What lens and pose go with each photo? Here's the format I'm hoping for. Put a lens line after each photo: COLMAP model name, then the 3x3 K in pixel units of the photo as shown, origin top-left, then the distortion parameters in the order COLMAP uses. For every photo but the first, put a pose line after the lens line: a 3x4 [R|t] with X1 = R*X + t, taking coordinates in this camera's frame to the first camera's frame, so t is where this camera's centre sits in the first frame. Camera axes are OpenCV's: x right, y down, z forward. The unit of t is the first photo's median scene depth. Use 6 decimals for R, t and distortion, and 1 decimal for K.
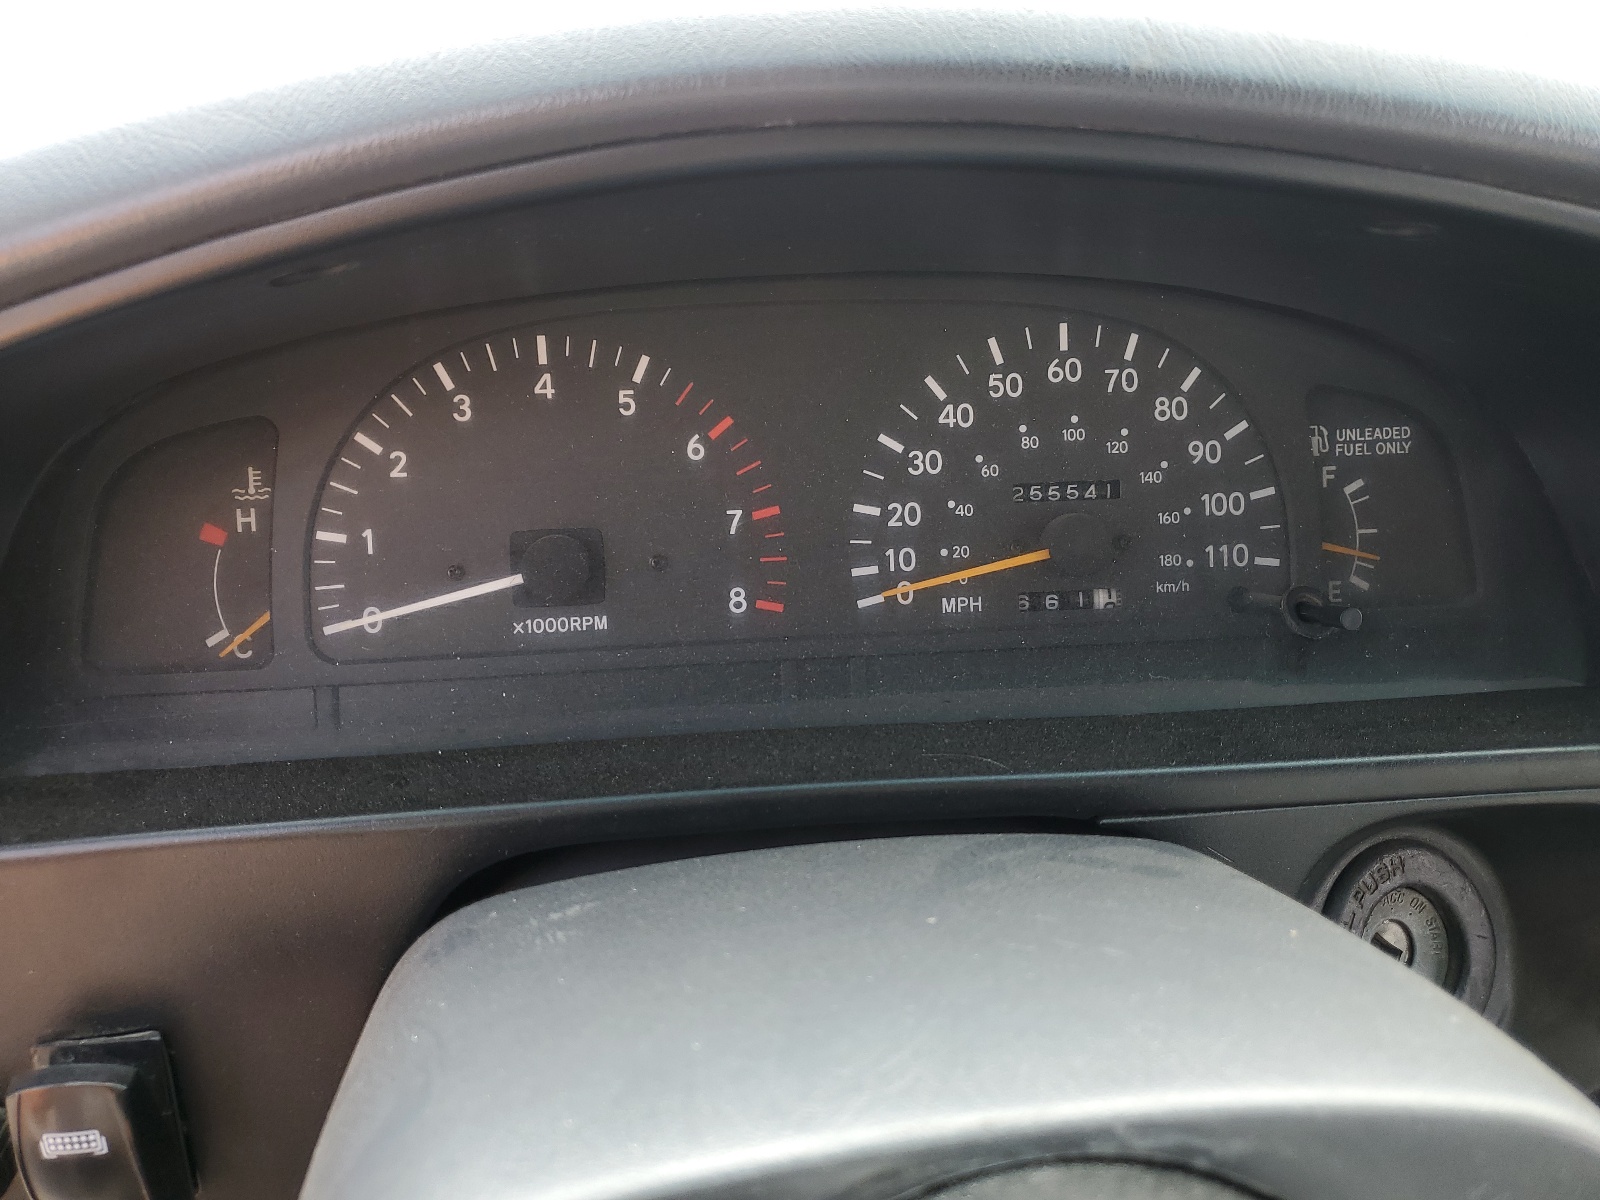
lens RADIAL K [[1196.4, 0, 803.2], [0, 1196.4, 602.9], [0, 0, 1]] dist [-0.029039, -0.007745]
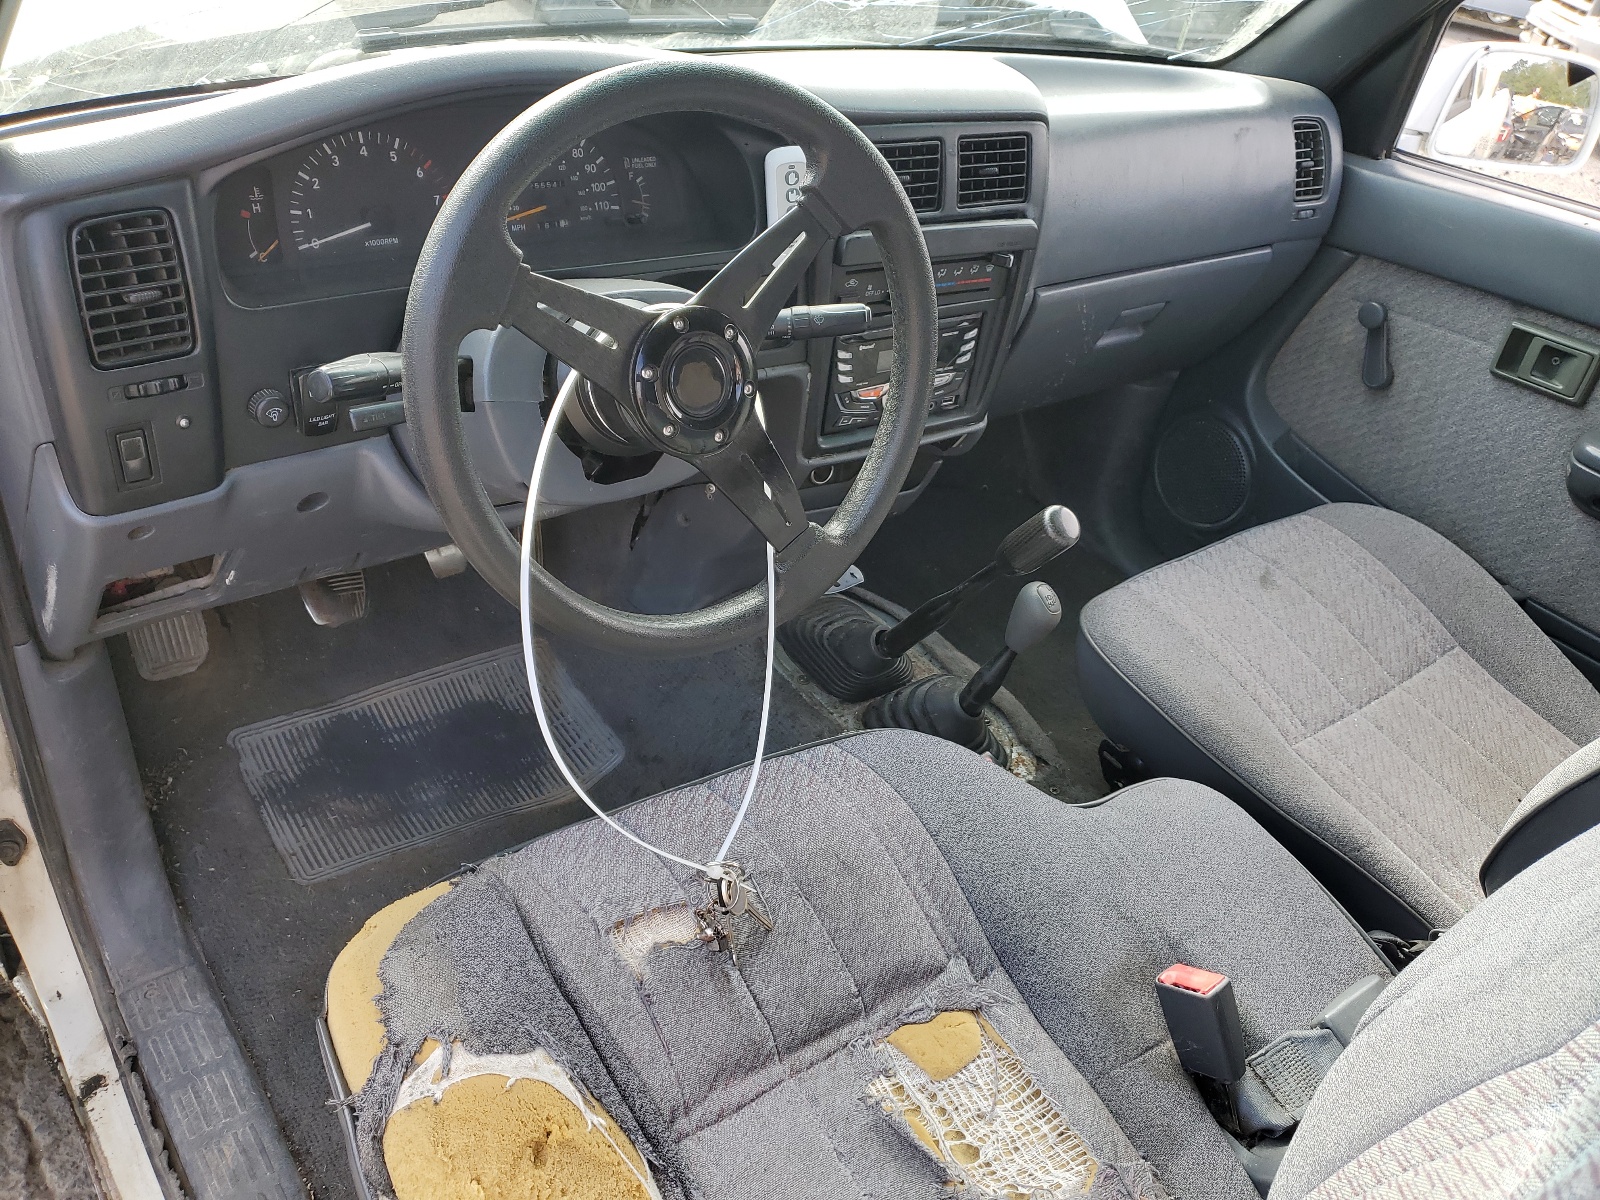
lens RADIAL K [[1196.4, 0, 801.3], [0, 1196.4, 596.6], [0, 0, 1]] dist [-0.029039, -0.007745]
pose [[0.843822, -0.201045, 0.497539, -0.898659], [0.066763, 0.959295, 0.274401, 0.112998], [-0.532453, -0.198329, 0.822897, -1.896584]]
